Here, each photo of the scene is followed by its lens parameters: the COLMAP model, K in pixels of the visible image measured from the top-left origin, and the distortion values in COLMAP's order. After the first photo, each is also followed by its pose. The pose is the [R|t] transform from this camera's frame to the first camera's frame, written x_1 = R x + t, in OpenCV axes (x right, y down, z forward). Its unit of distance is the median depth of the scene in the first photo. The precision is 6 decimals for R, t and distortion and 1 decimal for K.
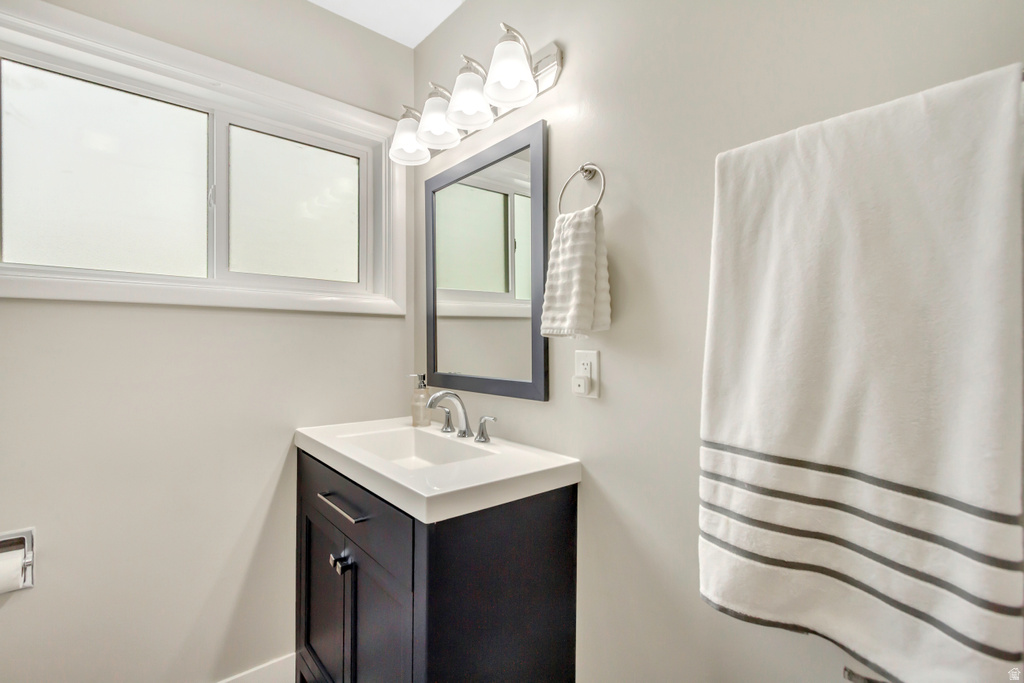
lens RADIAL K [[468.5, 0, 506.9], [0, 468.5, 346.7], [0, 0, 1]] dist [0.008712, -0.000269]
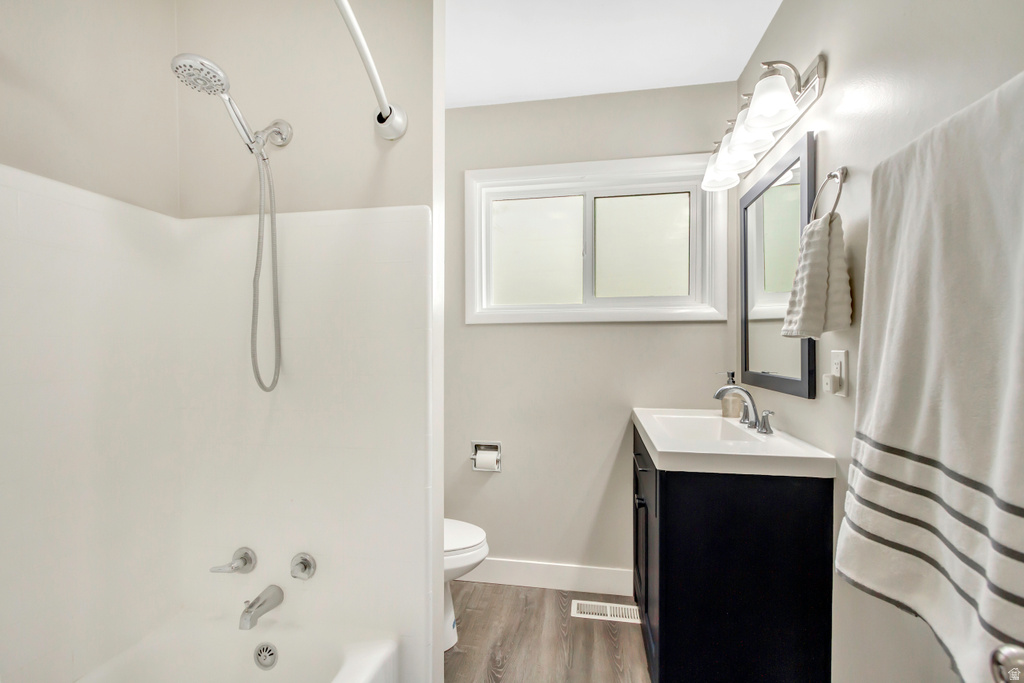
lens RADIAL K [[468.5, 0, 506.9], [0, 468.5, 346.7], [0, 0, 1]] dist [0.008712, -0.000269]
pose [[0.643120, -0.006991, -0.765733, 0.485071], [0.001859, 0.999970, -0.007568, 0.006493], [0.765763, 0.003444, 0.643114, -0.216085]]
